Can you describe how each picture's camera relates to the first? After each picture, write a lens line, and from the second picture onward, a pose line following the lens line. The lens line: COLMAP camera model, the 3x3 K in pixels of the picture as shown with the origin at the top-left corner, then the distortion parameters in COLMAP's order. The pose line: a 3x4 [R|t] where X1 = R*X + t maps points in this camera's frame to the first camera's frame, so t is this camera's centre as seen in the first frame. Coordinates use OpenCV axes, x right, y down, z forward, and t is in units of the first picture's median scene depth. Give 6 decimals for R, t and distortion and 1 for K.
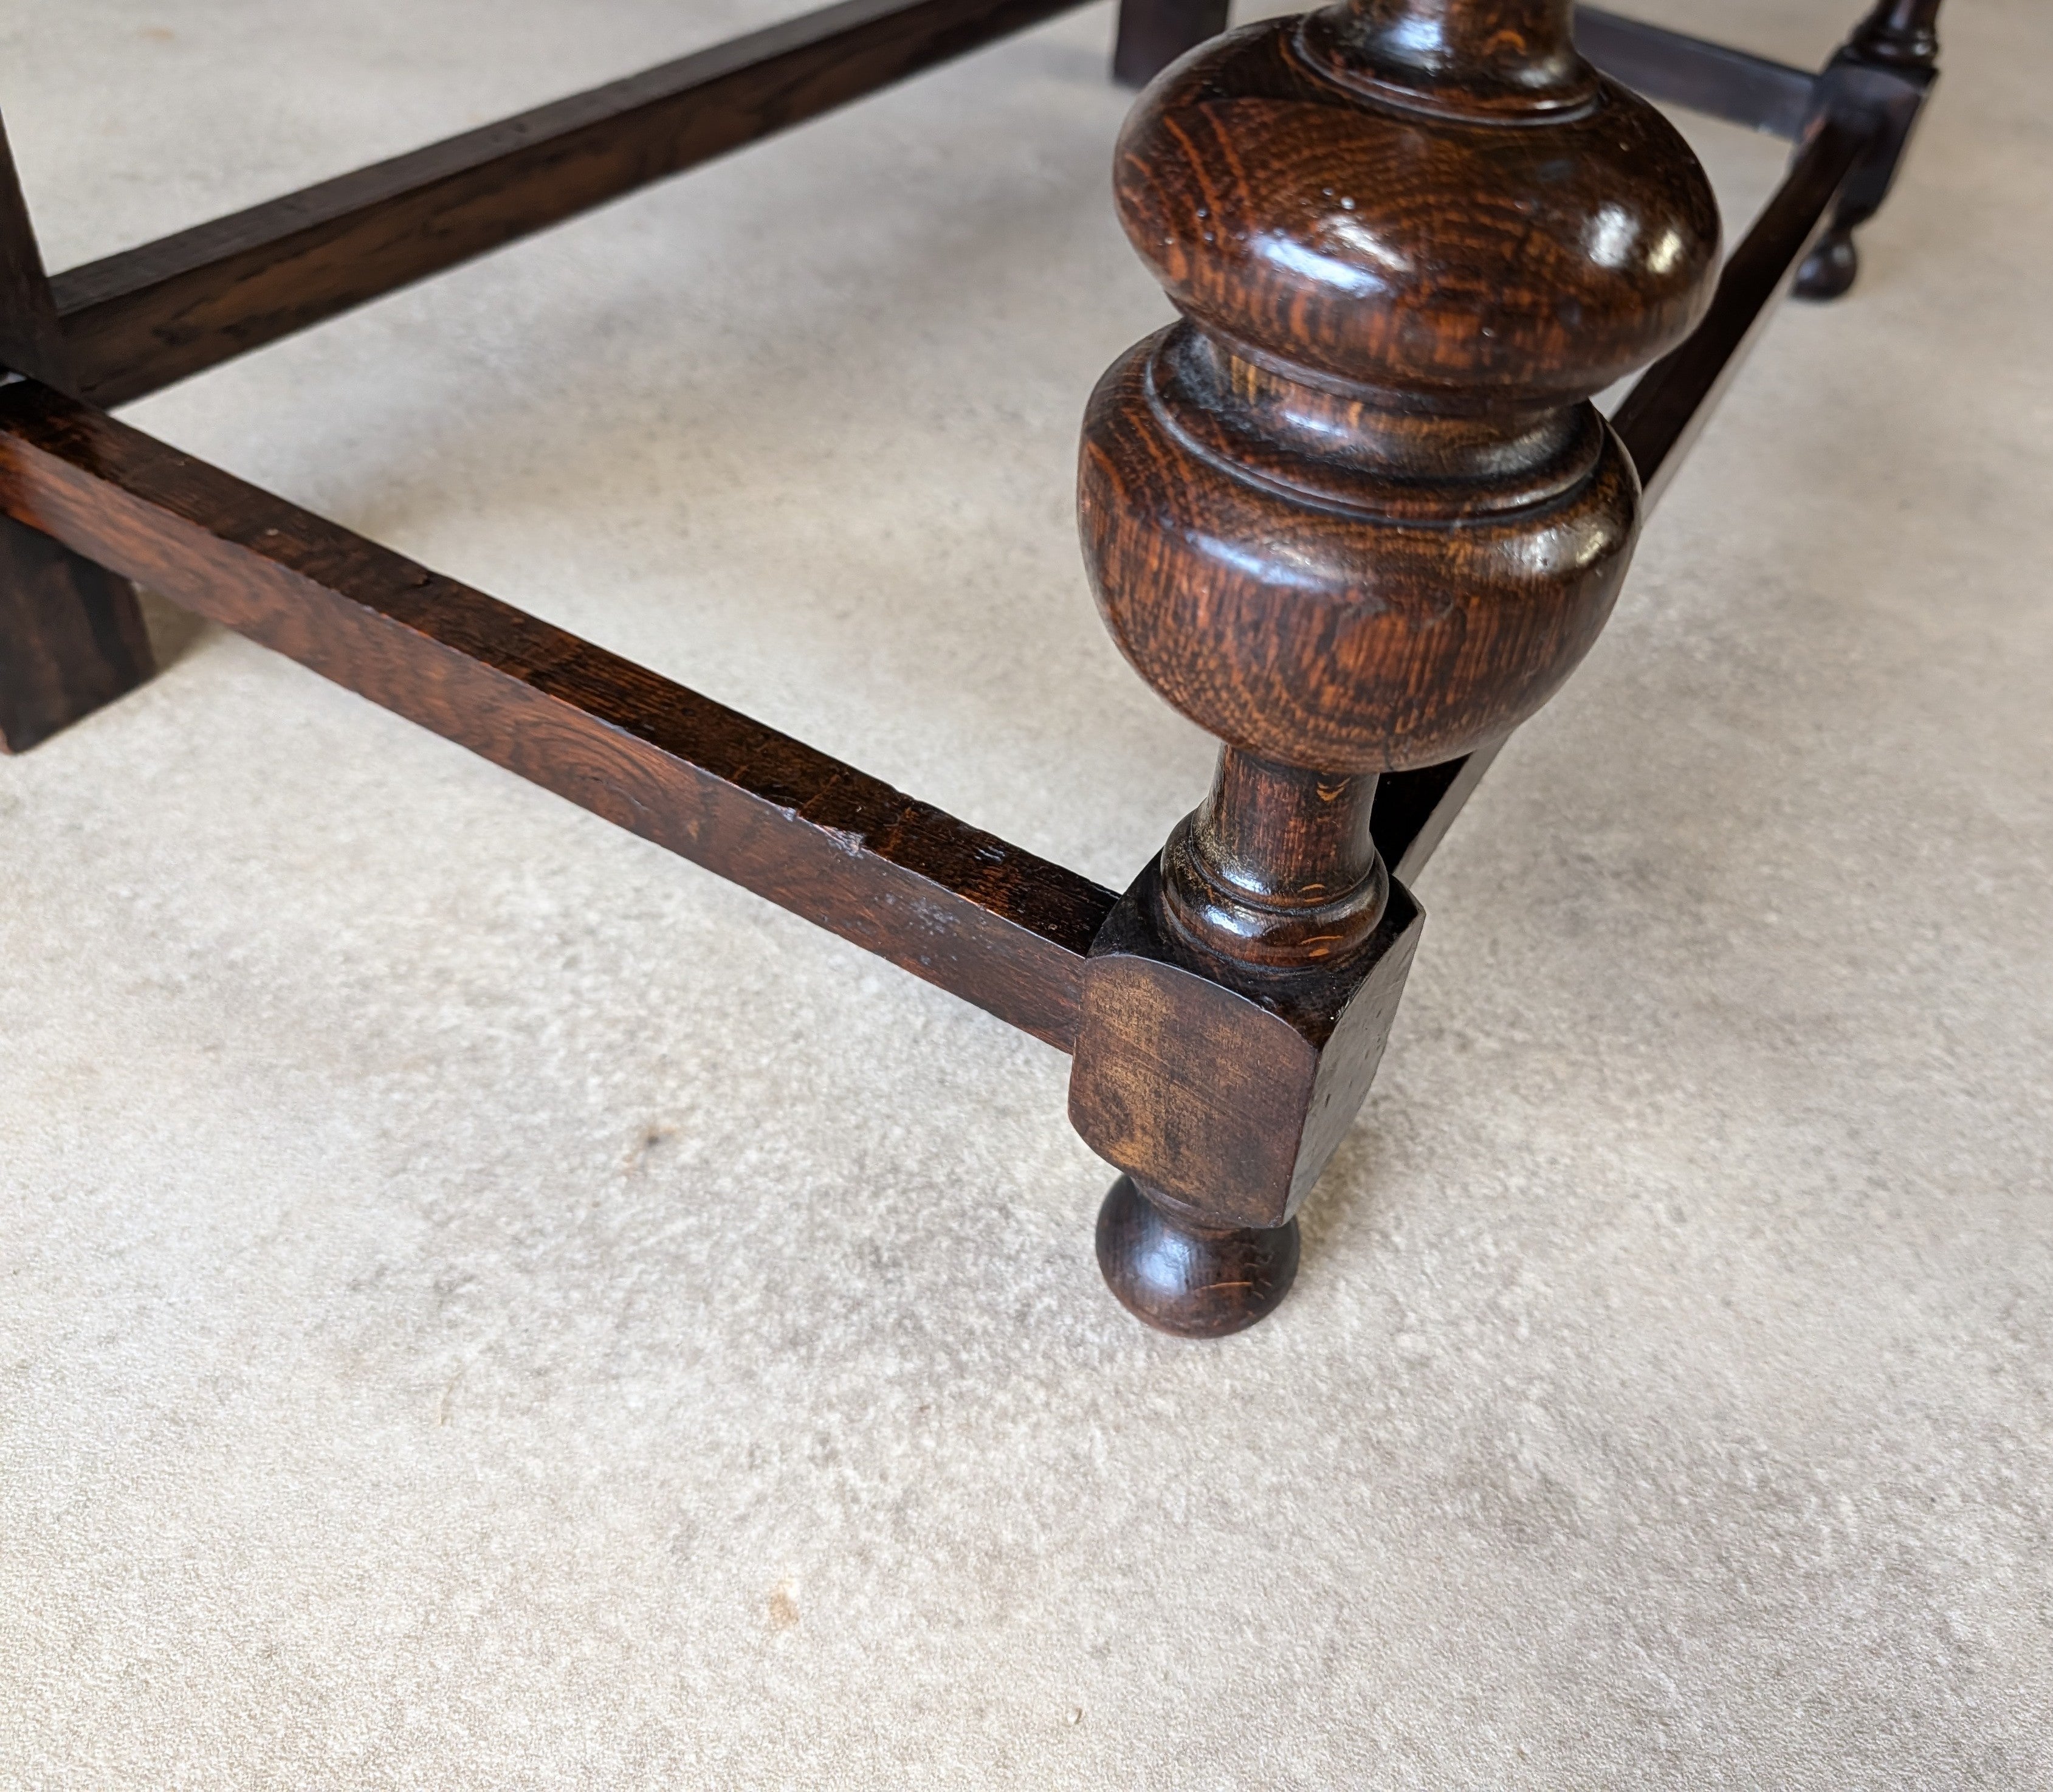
lens RADIAL K [[1844.0, 0, 1189.7], [0, 1844.0, 855.2], [0, 0, 1]] dist [-0.006888, -0.005969]
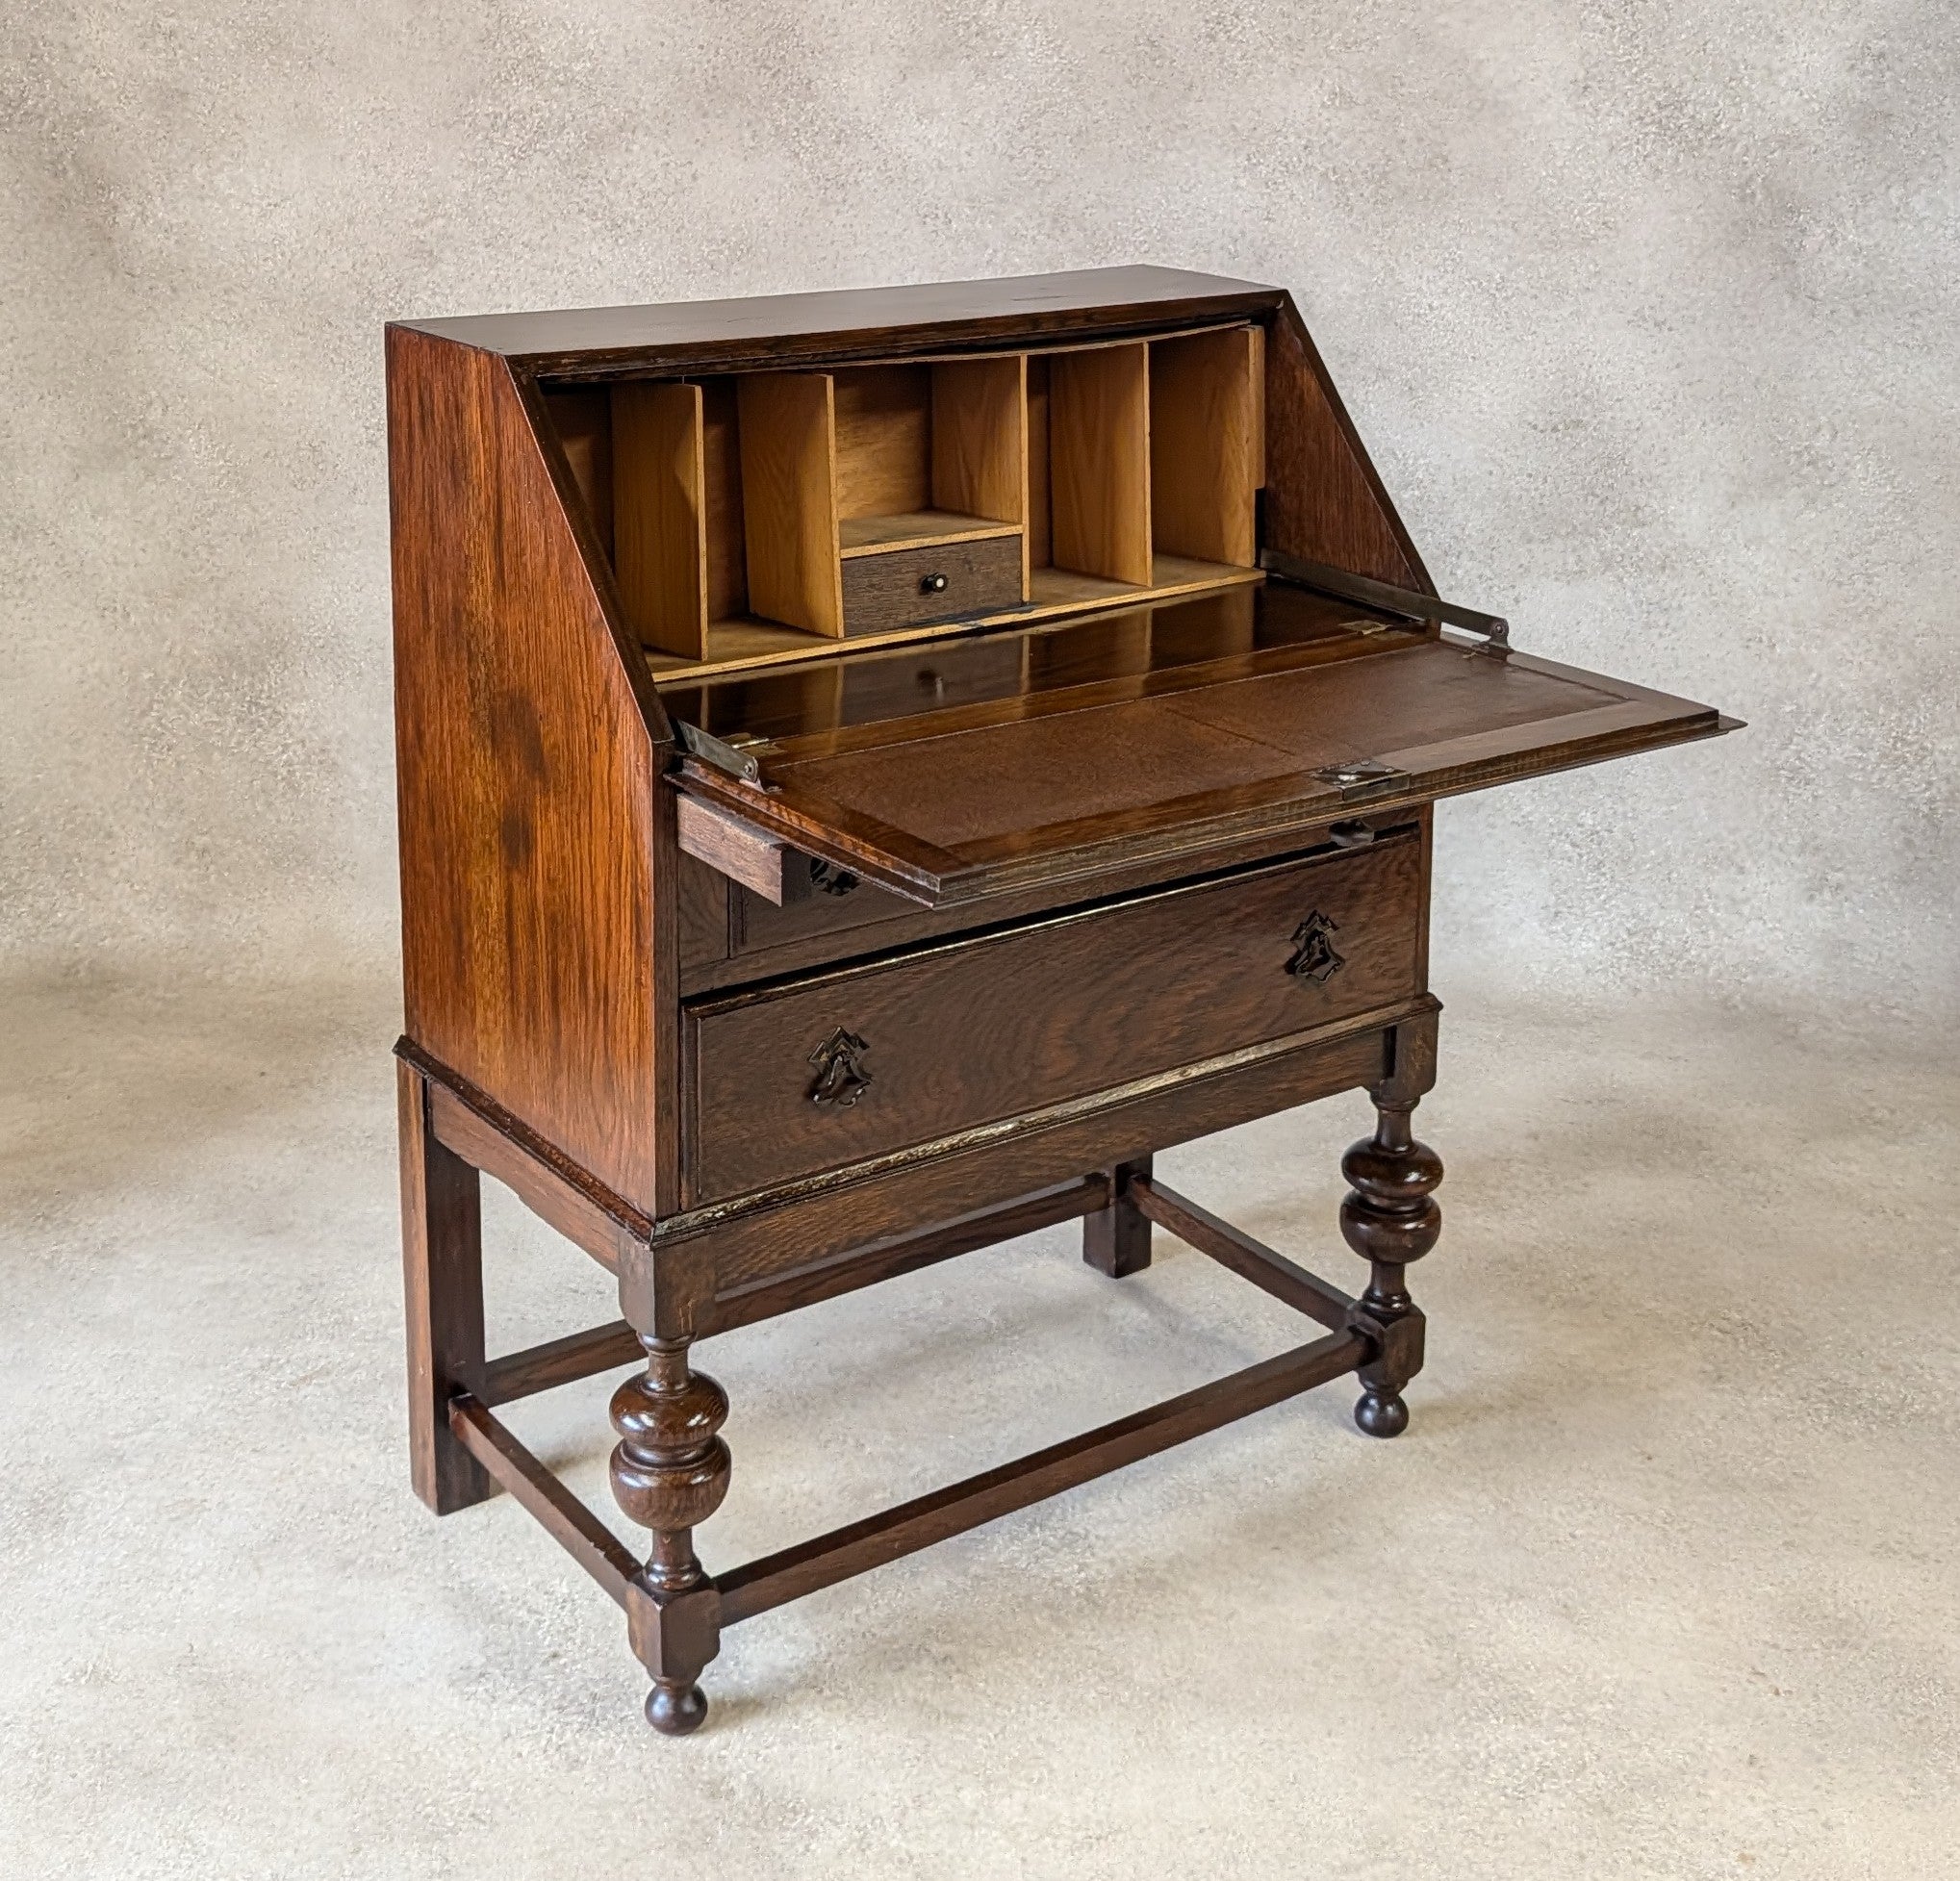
lens RADIAL K [[2861.4, 0, 975.4], [0, 2861.4, 485.6], [0, 0, 1]] dist [0.053295, -0.162663]
pose [[0.881191, -0.034195, -0.471522, 2.826214], [-0.214657, 0.859703, -0.463502, 0.570472], [0.421218, 0.509649, 0.750222, -3.546798]]
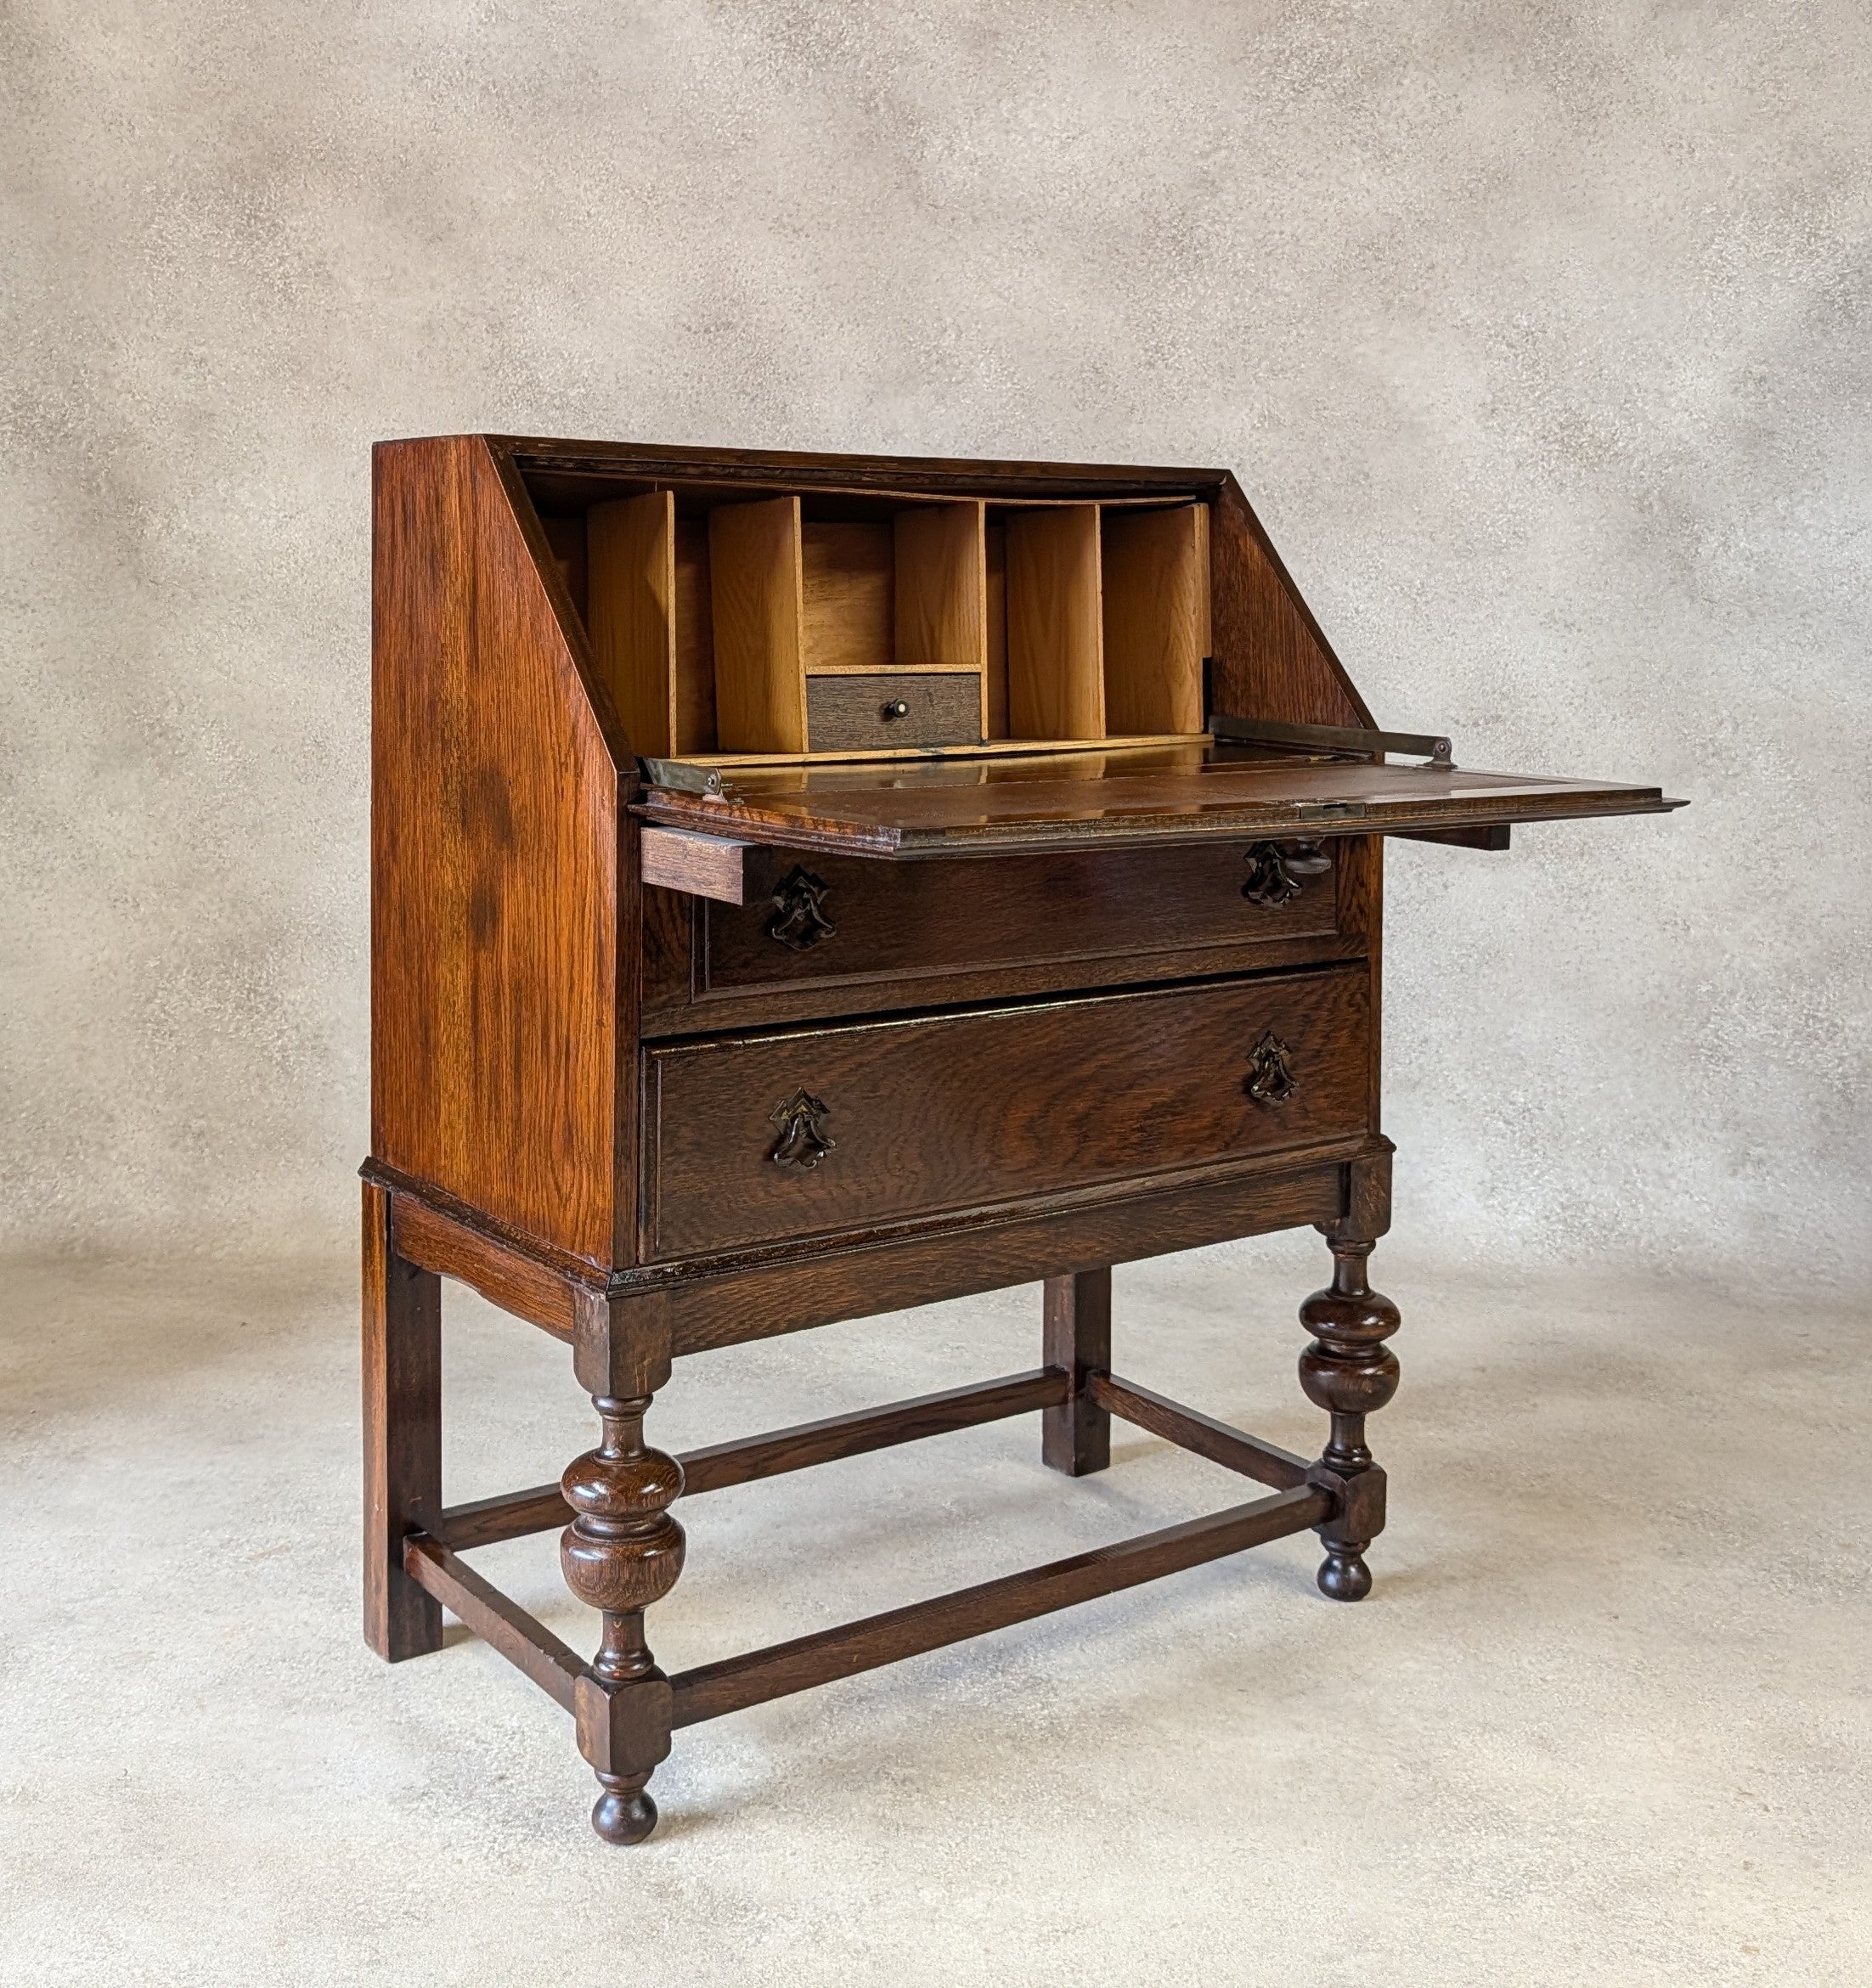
lens RADIAL K [[2527.7, 0, 943.9], [0, 2527.7, 671.5], [0, 0, 1]] dist [0.031153, -0.075934]
pose [[0.882625, -0.107001, -0.457738, 2.562234], [-0.212490, 0.777769, -0.591543, 1.086707], [0.419310, 0.619376, 0.663742, -2.730728]]
